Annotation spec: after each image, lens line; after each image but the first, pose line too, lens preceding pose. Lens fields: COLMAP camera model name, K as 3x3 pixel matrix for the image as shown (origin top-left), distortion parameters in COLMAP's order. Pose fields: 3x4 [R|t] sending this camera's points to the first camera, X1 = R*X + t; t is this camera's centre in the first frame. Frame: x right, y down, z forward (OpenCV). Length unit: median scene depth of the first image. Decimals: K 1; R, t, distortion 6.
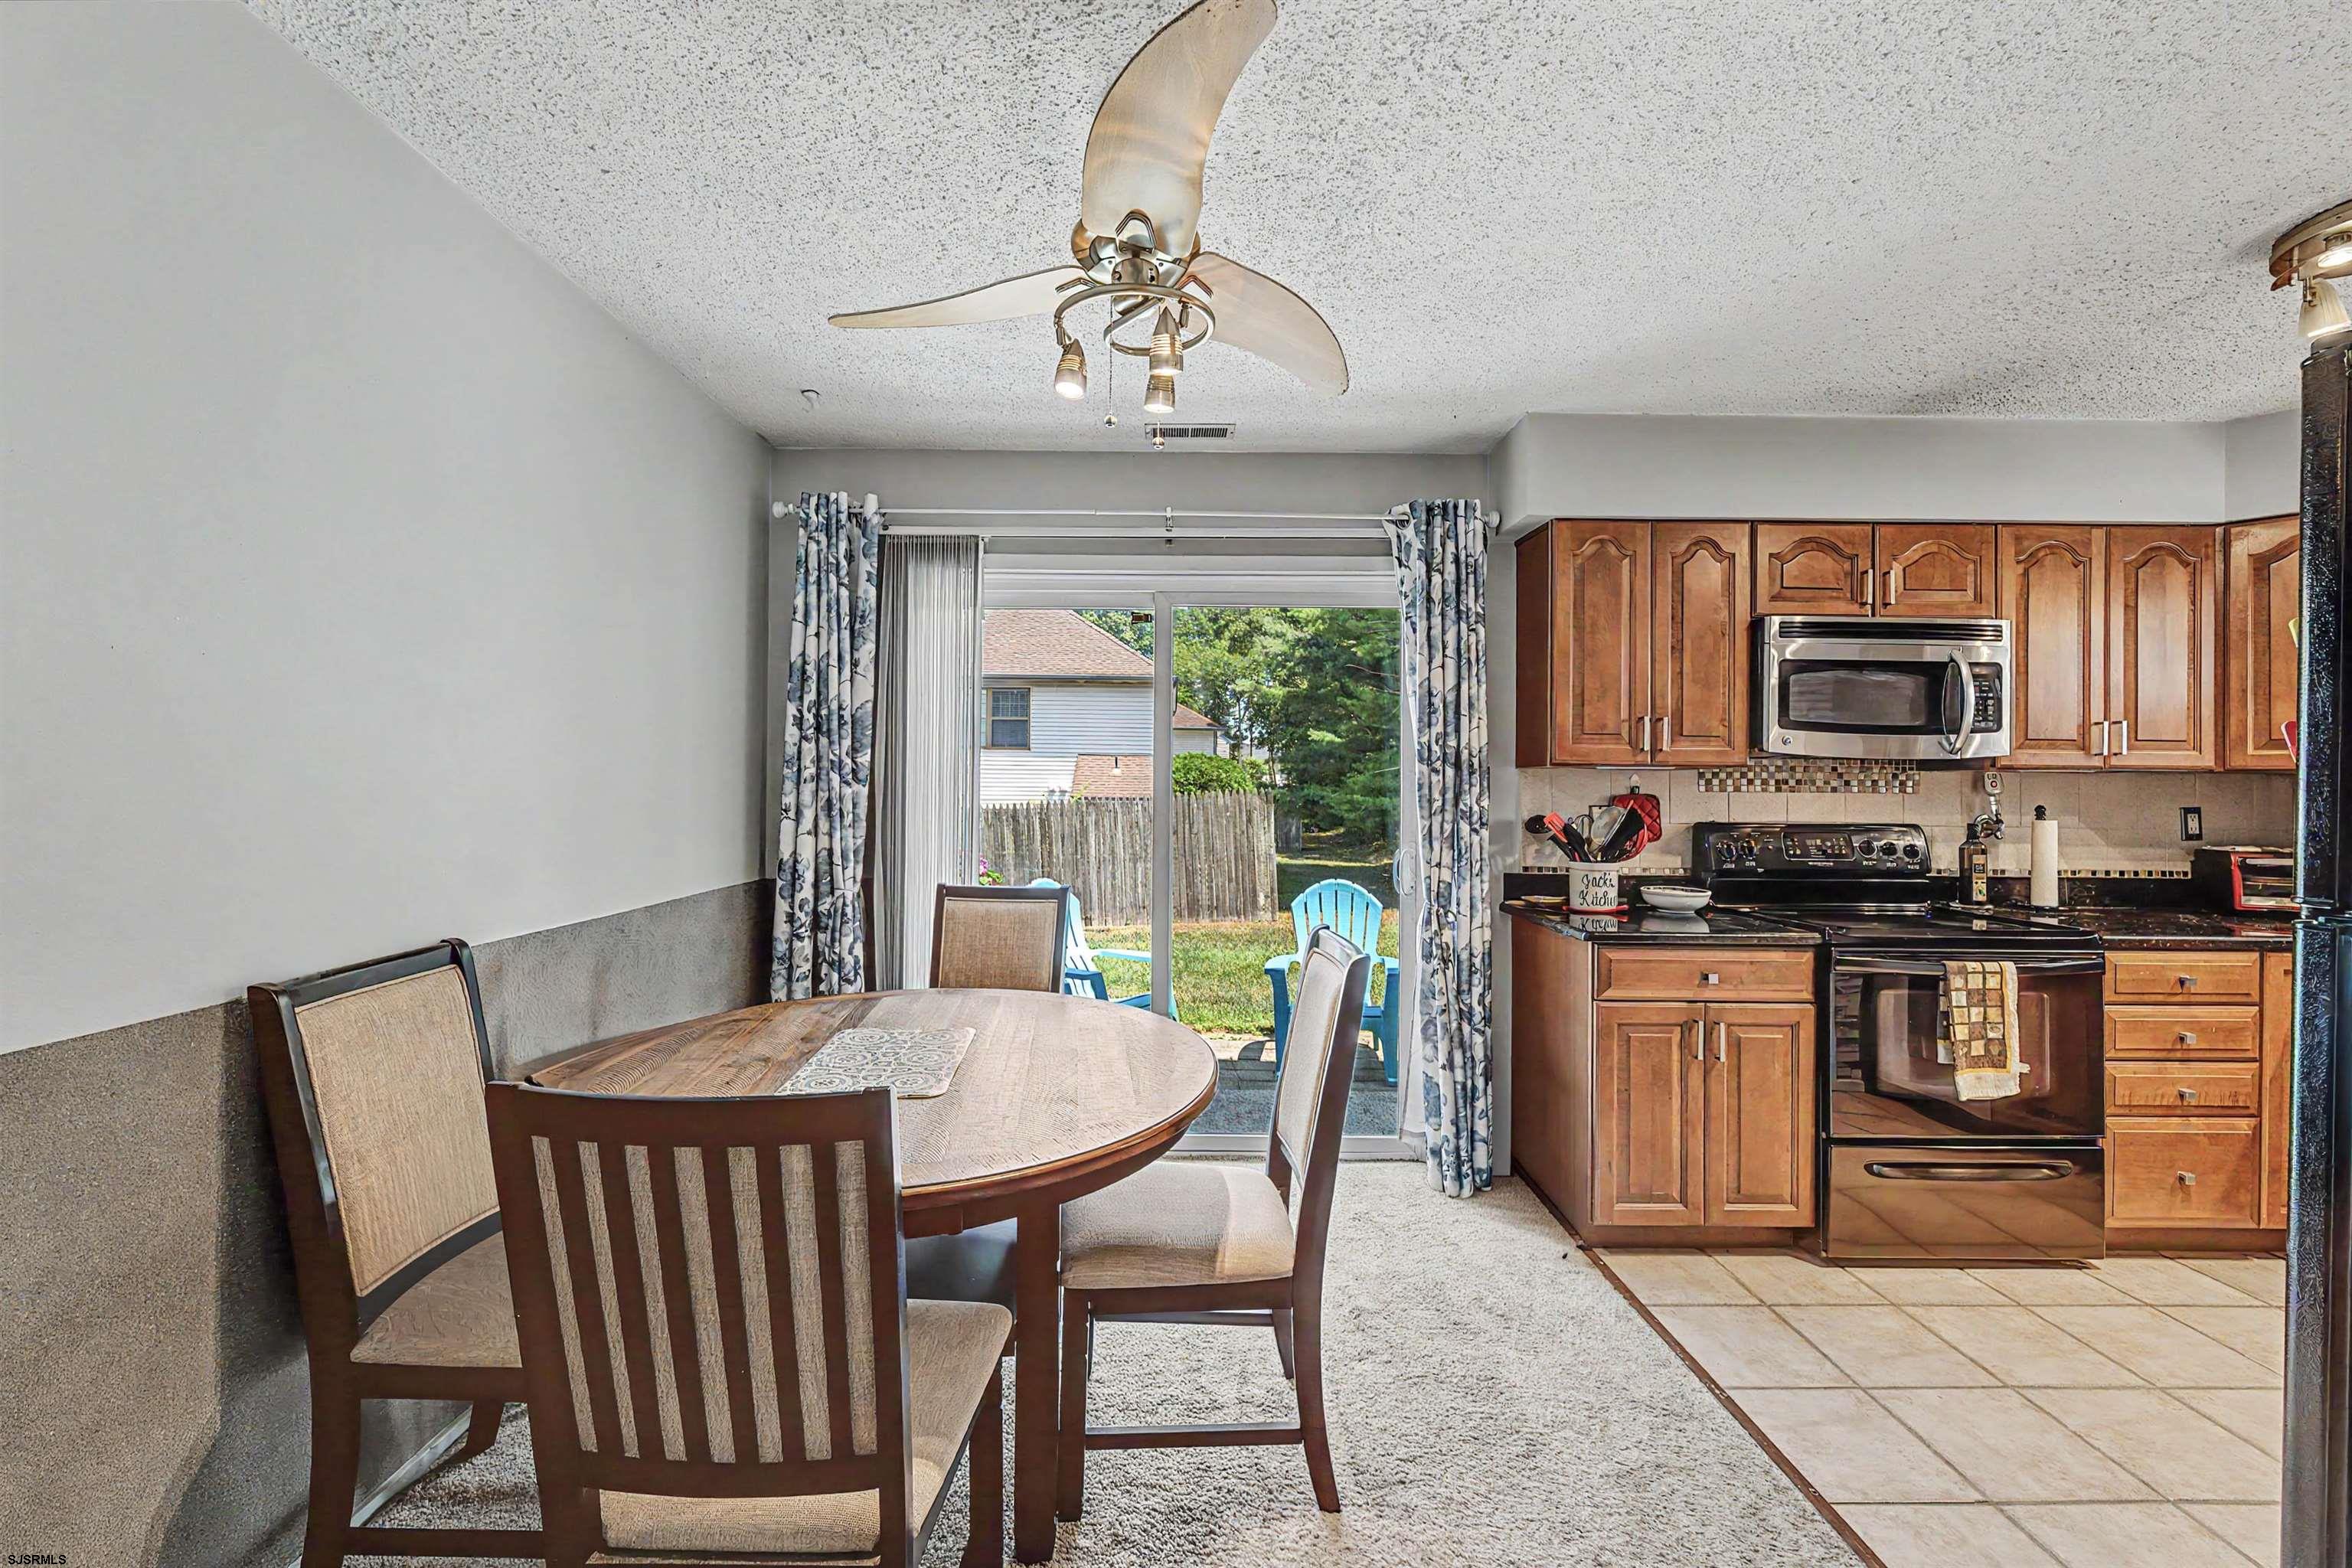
lens RADIAL K [[941.5, 0, 1173.5], [0, 941.5, 777.0], [0, 0, 1]] dist [-0.007828, -0.000824]
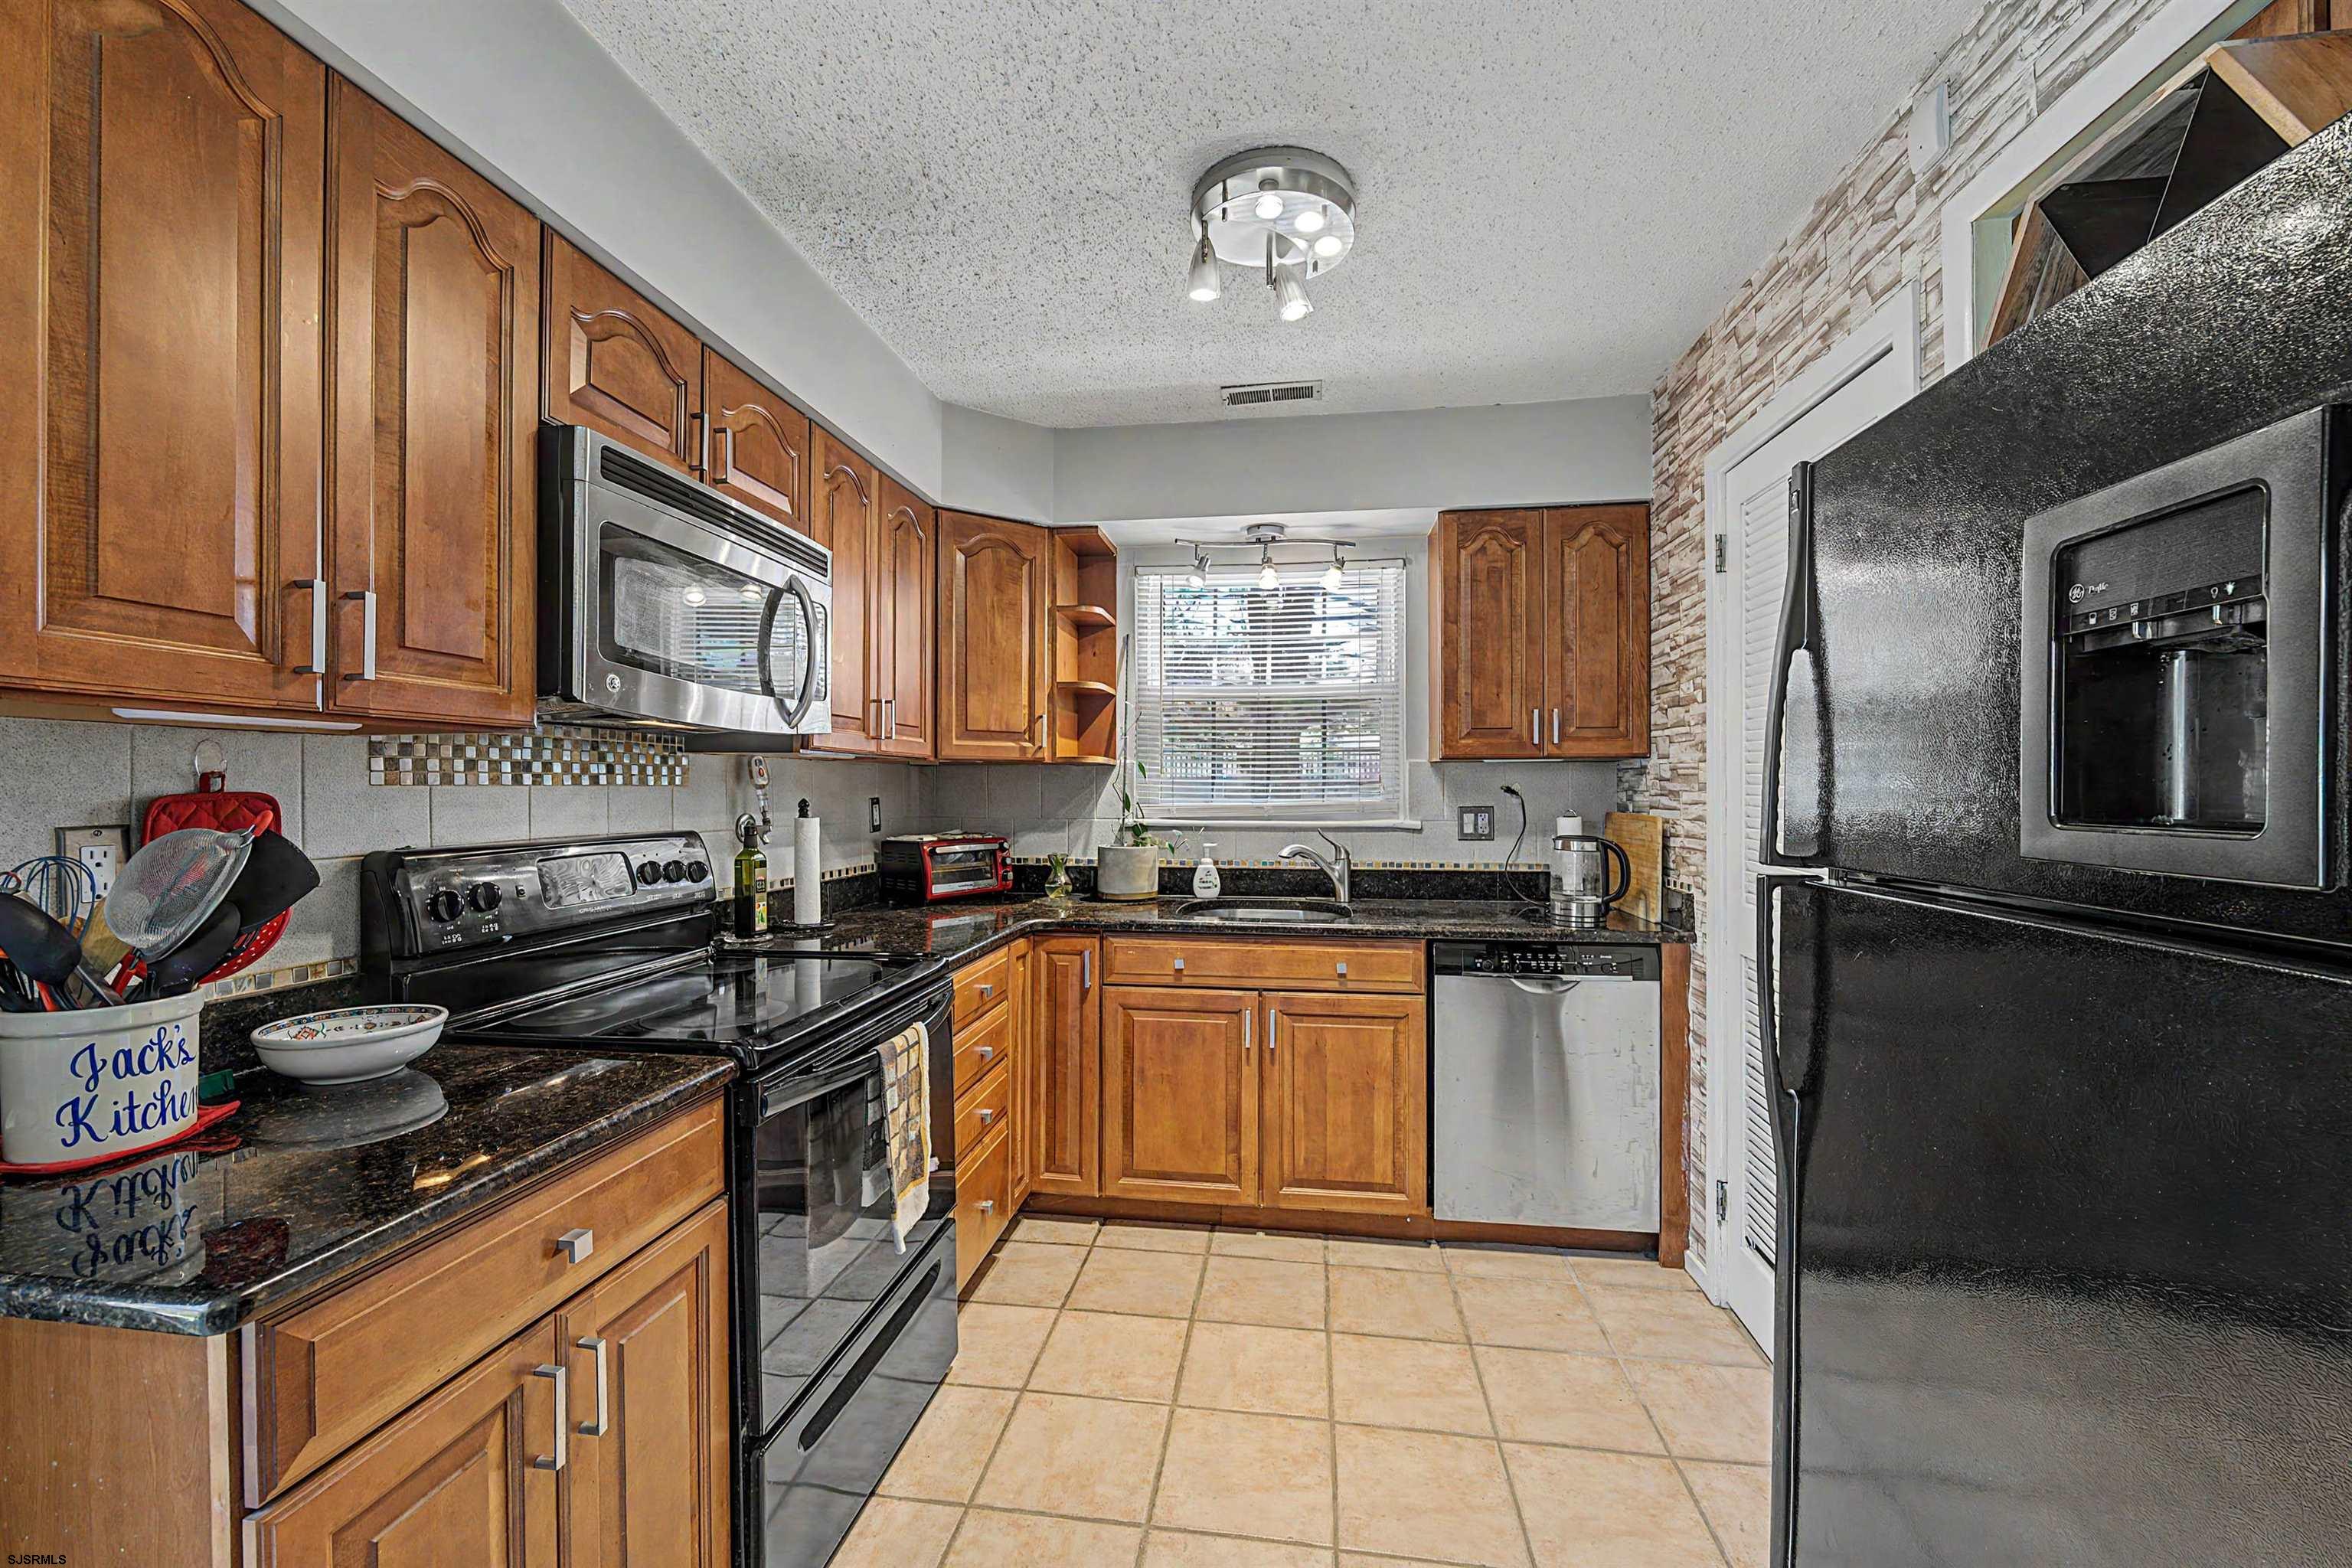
lens RADIAL K [[941.5, 0, 1162.2], [0, 941.5, 787.8], [0, 0, 1]] dist [-0.007828, -0.000824]
pose [[0.166149, -0.008682, 0.986063, 0.181820], [-0.007140, 0.999924, 0.010007, 0.010113], [-0.986075, -0.008703, 0.166074, 0.564854]]
